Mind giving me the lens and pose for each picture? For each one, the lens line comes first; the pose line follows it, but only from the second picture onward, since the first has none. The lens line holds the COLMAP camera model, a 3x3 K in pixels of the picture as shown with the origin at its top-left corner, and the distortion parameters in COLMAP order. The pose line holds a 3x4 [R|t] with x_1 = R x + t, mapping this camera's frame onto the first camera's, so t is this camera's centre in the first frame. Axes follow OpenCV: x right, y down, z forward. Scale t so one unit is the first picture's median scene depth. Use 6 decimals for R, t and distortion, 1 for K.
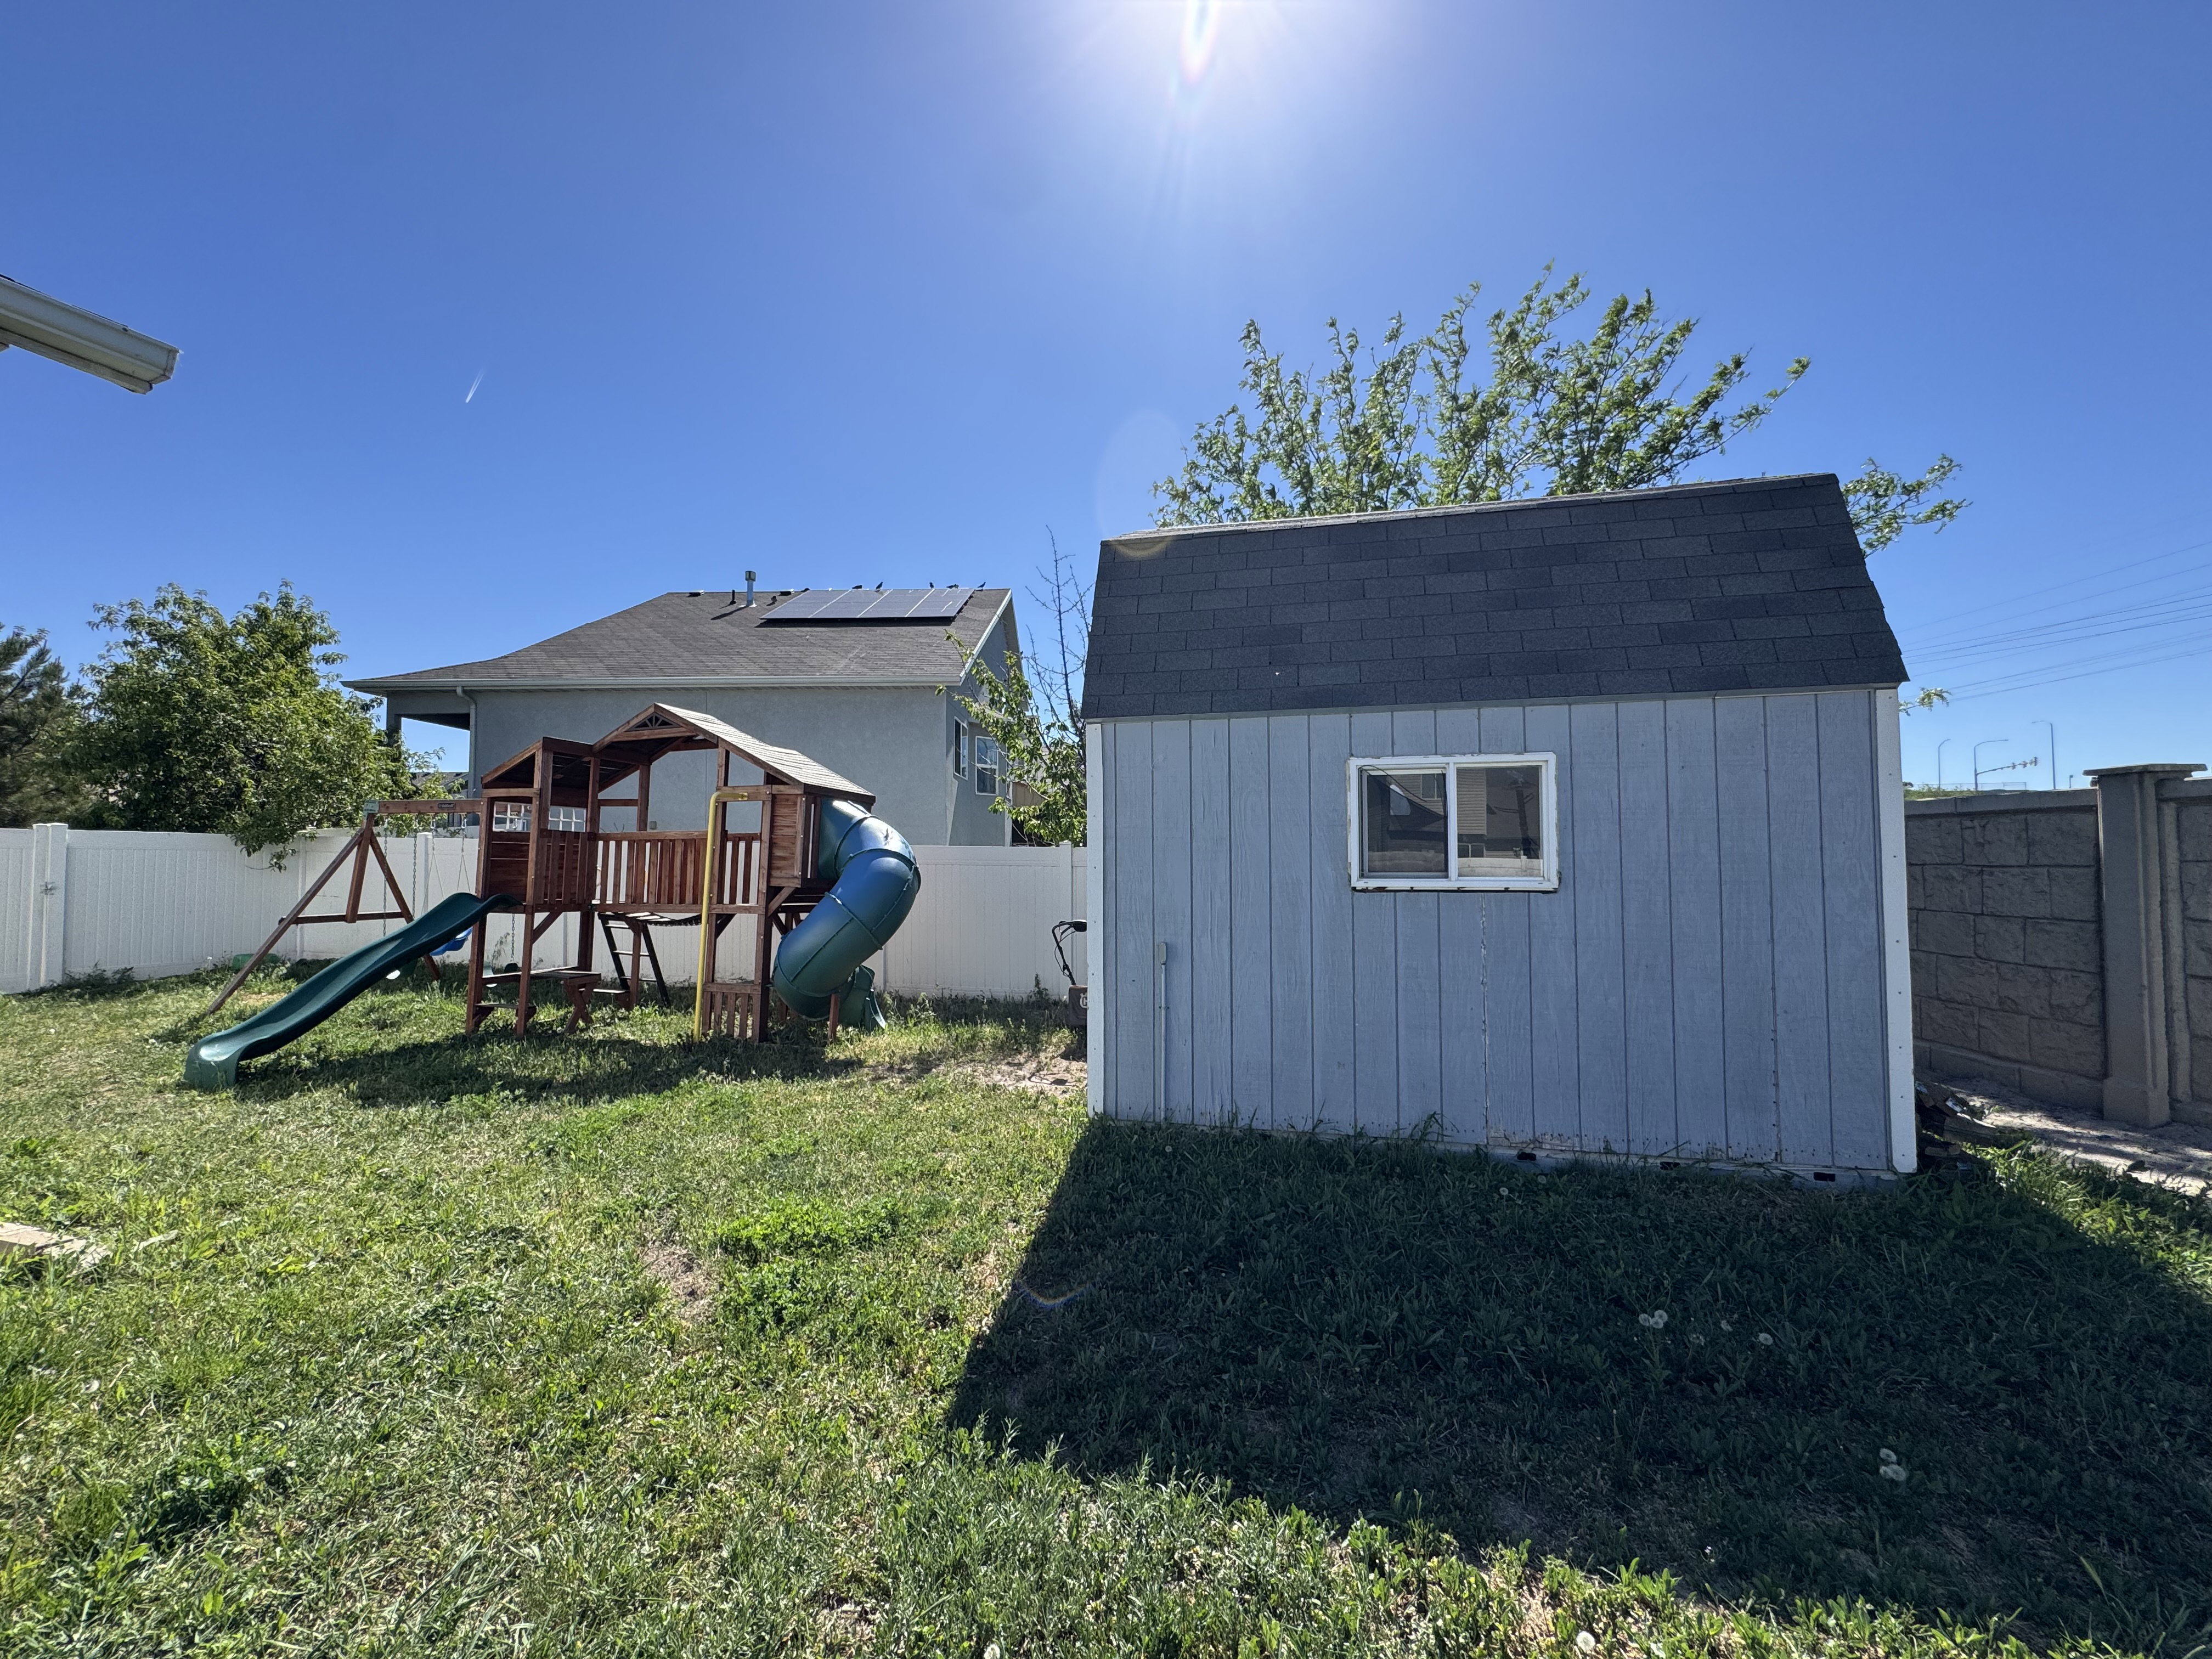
lens RADIAL K [[881.3, 0, 1105.2], [0, 881.3, 828.6], [0, 0, 1]] dist [-0.002763, -0.000343]
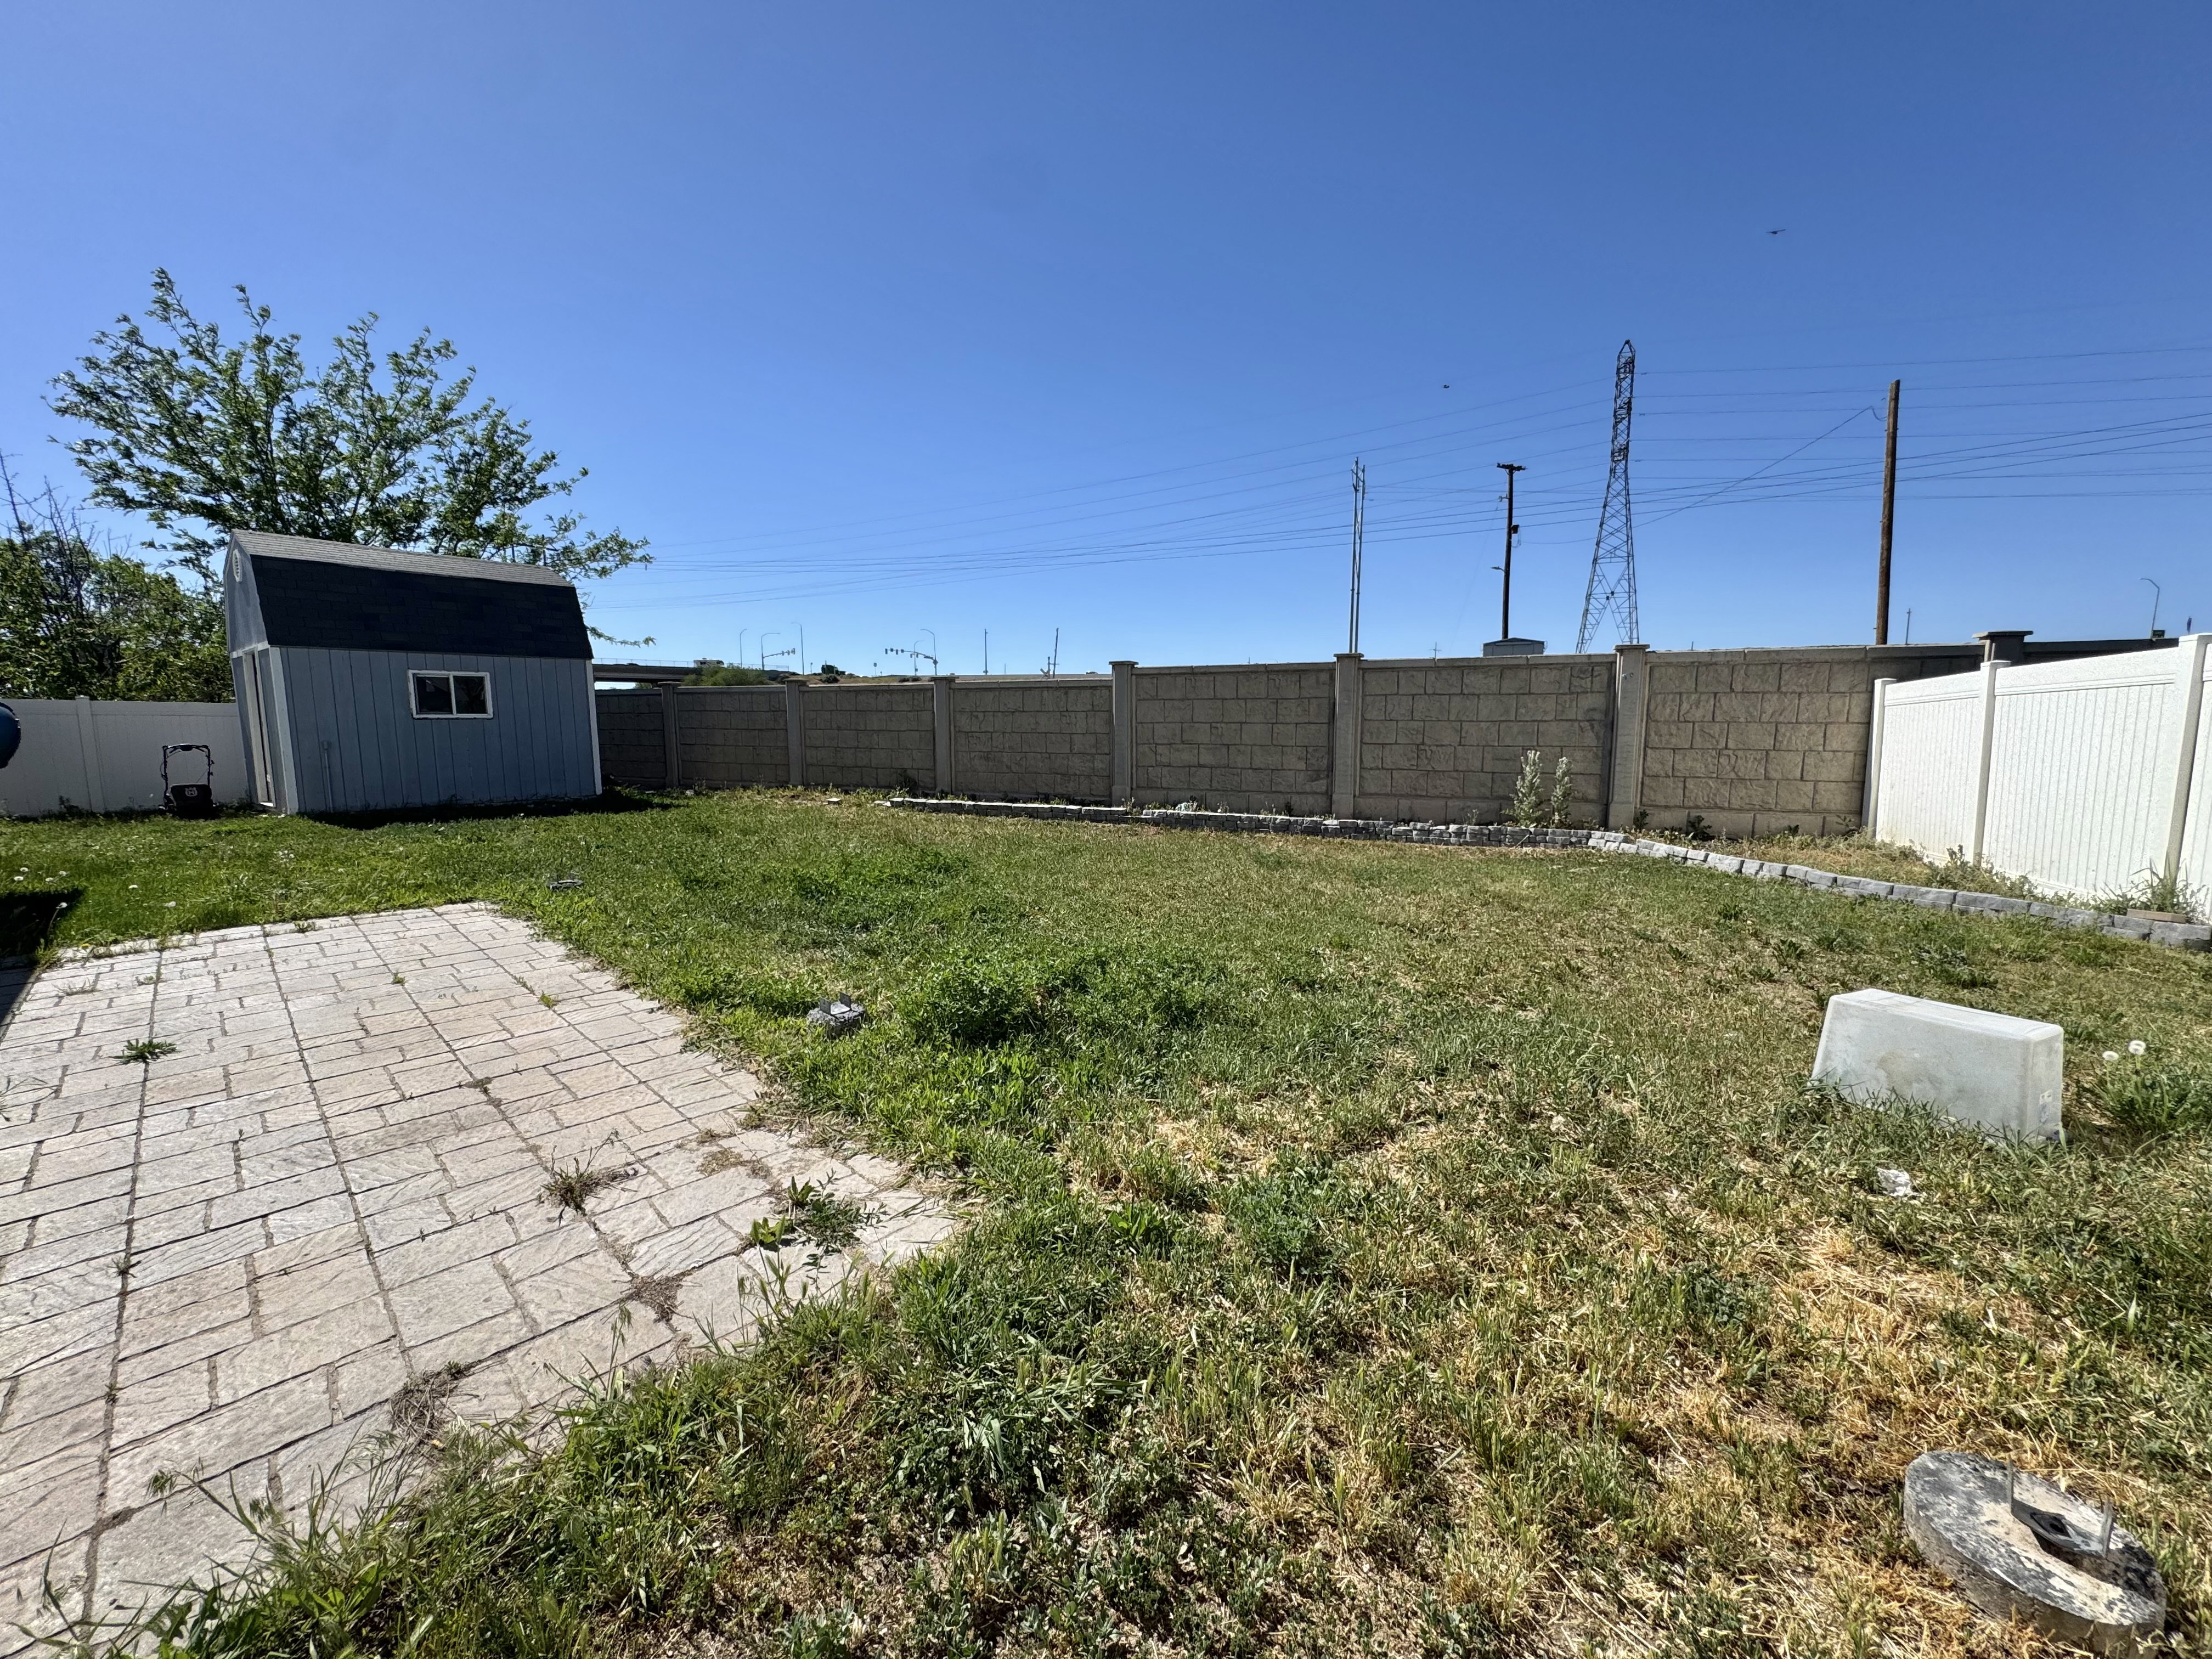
lens RADIAL K [[881.3, 0, 1105.9], [0, 881.3, 829.5], [0, 0, 1]] dist [-0.002763, -0.000343]
pose [[0.420722, -0.112367, 0.900204, -1.331711], [-0.028765, 0.990148, 0.137038, -0.026926], [-0.906734, -0.083549, 0.413345, -2.138362]]
